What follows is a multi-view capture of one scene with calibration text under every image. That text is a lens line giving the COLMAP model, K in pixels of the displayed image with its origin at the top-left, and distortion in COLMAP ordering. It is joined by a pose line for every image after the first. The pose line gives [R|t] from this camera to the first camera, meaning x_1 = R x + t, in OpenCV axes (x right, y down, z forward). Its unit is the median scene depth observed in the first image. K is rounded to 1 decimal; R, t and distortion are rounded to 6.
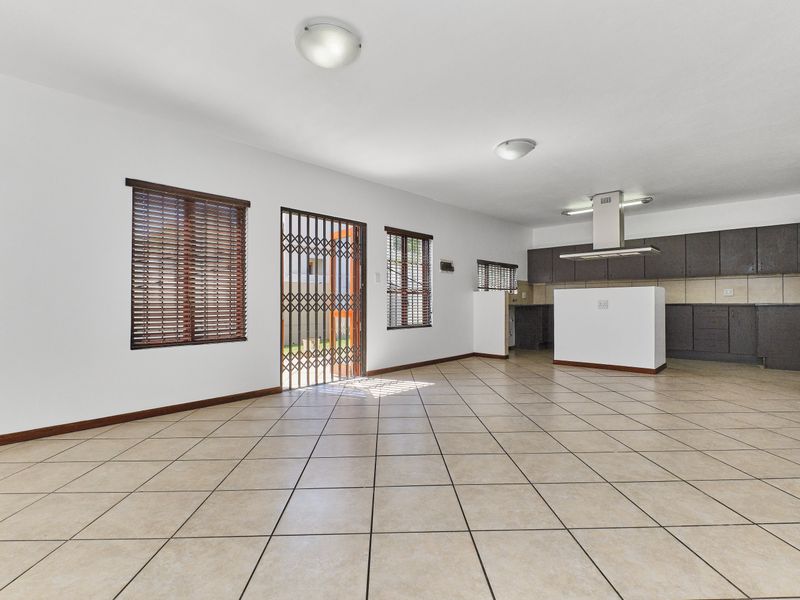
lens RADIAL K [[396.7, 0, 397.0], [0, 396.7, 298.6], [0, 0, 1]] dist [-0.012044, 0.001316]
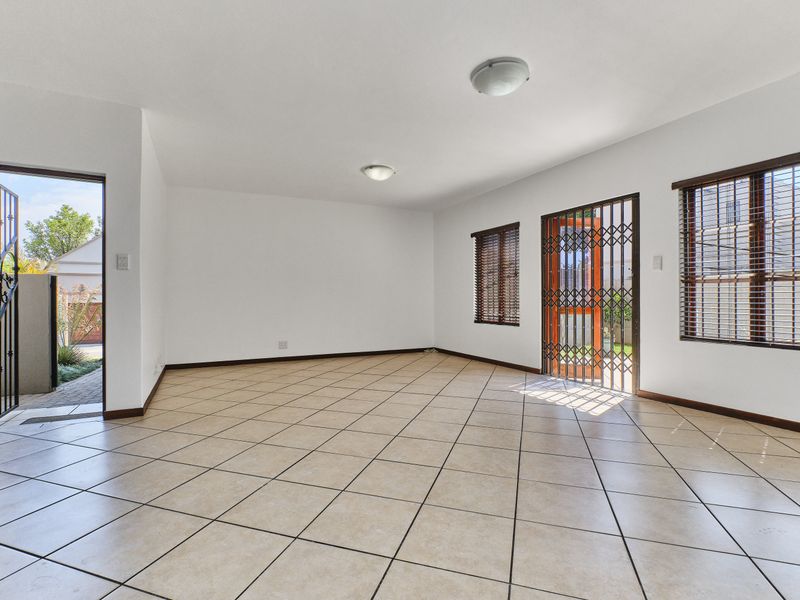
lens RADIAL K [[396.7, 0, 396.0], [0, 396.7, 299.7], [0, 0, 1]] dist [-0.012044, 0.001316]
pose [[-0.357887, 0.008730, -0.933724, 0.859290], [0.014324, 0.999890, 0.003858, 0.002973], [0.933655, -0.011994, -0.357973, 0.916448]]
